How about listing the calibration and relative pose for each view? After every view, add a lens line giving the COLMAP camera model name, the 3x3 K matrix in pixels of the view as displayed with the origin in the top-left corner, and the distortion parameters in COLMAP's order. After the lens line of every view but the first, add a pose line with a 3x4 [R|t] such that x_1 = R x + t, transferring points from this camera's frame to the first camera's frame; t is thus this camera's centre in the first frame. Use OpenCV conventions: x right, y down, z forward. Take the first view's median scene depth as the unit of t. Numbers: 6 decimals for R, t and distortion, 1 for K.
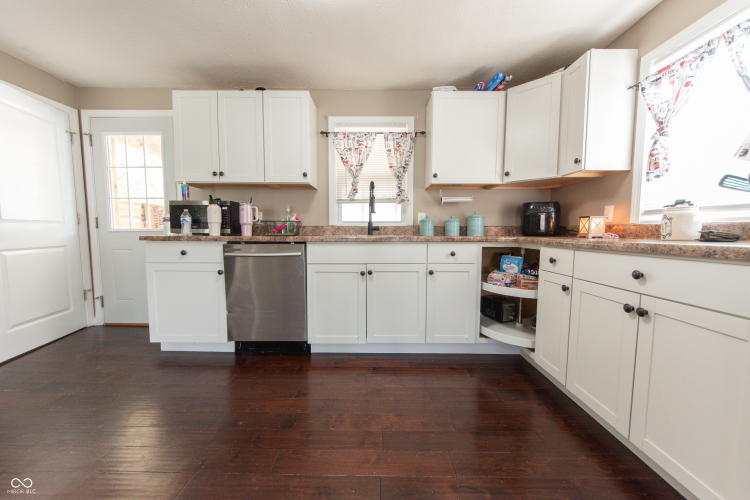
lens RADIAL K [[269.6, 0, 376.1], [0, 269.6, 252.0], [0, 0, 1]] dist [0.000093, -0.000057]
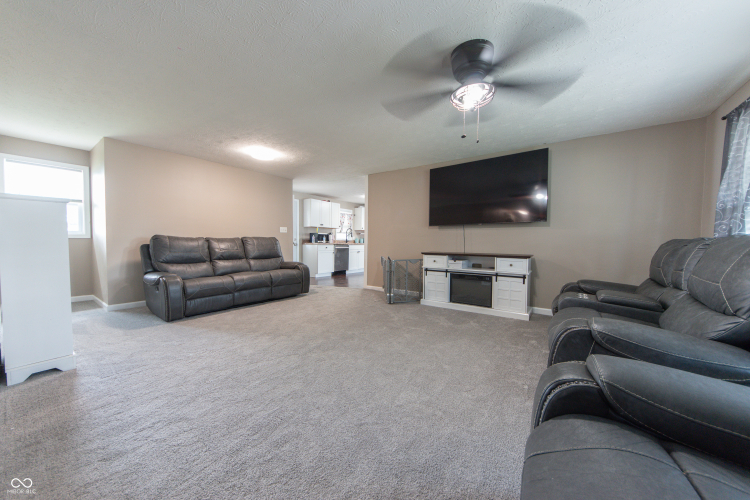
lens RADIAL K [[269.6, 0, 376.1], [0, 269.6, 252.0], [0, 0, 1]] dist [0.000093, -0.000057]
pose [[0.579024, -0.028141, 0.814825, -3.118446], [0.058612, 0.998255, -0.007174, 0.120840], [-0.813201, 0.051913, 0.579663, -1.572015]]
